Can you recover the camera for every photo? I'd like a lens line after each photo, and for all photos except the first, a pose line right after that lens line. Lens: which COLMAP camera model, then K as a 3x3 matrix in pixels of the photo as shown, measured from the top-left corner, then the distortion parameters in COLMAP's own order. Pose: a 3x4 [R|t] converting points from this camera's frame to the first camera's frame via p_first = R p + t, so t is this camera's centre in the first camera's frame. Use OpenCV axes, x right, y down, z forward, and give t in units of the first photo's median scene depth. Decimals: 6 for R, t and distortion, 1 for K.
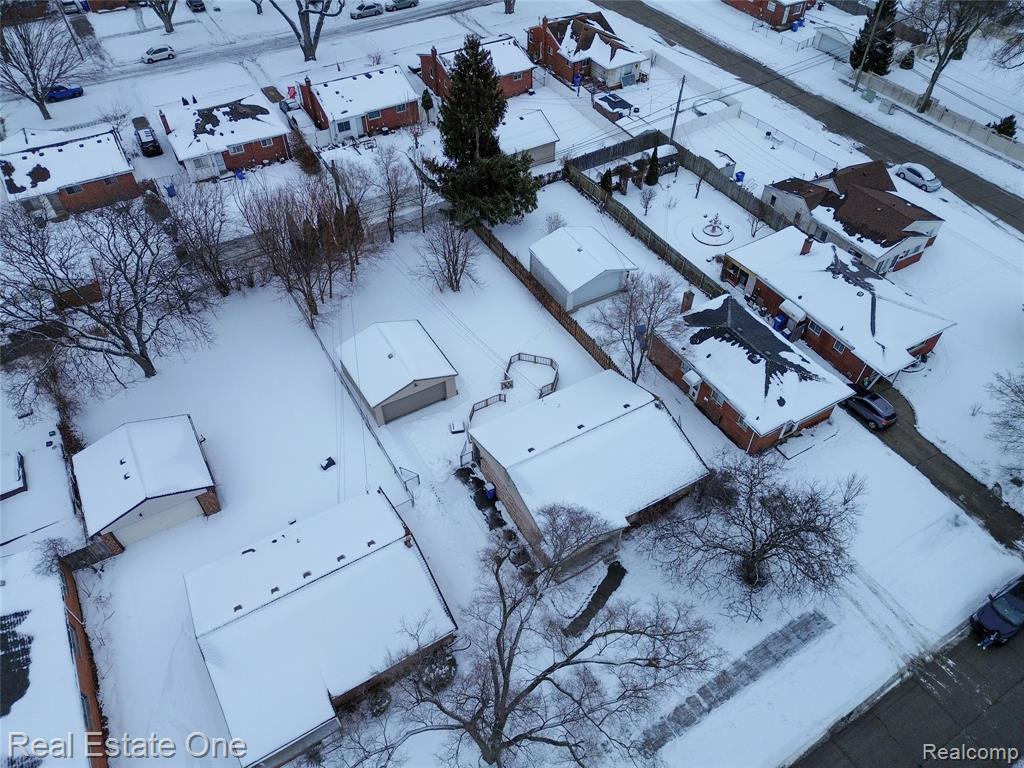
lens RADIAL K [[730.8, 0, 512.0], [0, 730.8, 384.0], [0, 0, 1]] dist [0.042349, -0.007217]
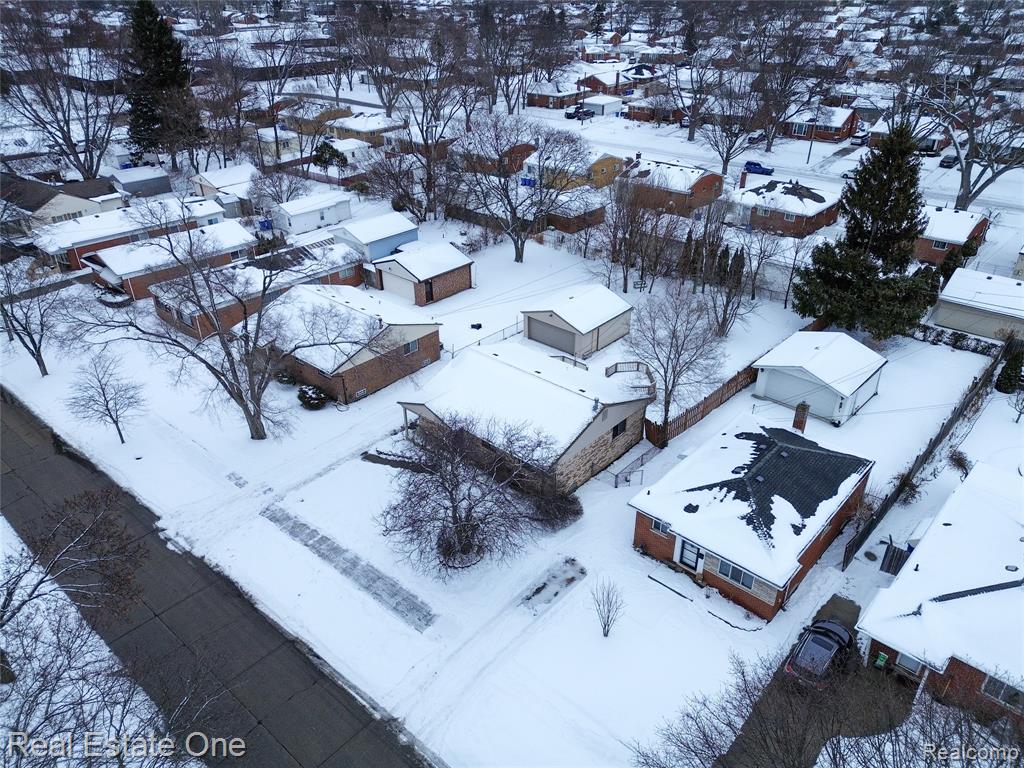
lens RADIAL K [[730.8, 0, 512.0], [0, 730.8, 384.0], [0, 0, 1]] dist [0.042349, -0.007217]
pose [[0.295737, 0.461192, -0.836565, 0.853076], [-0.682298, 0.714902, 0.152918, -0.053764], [0.668587, 0.525563, 0.526094, 0.414380]]
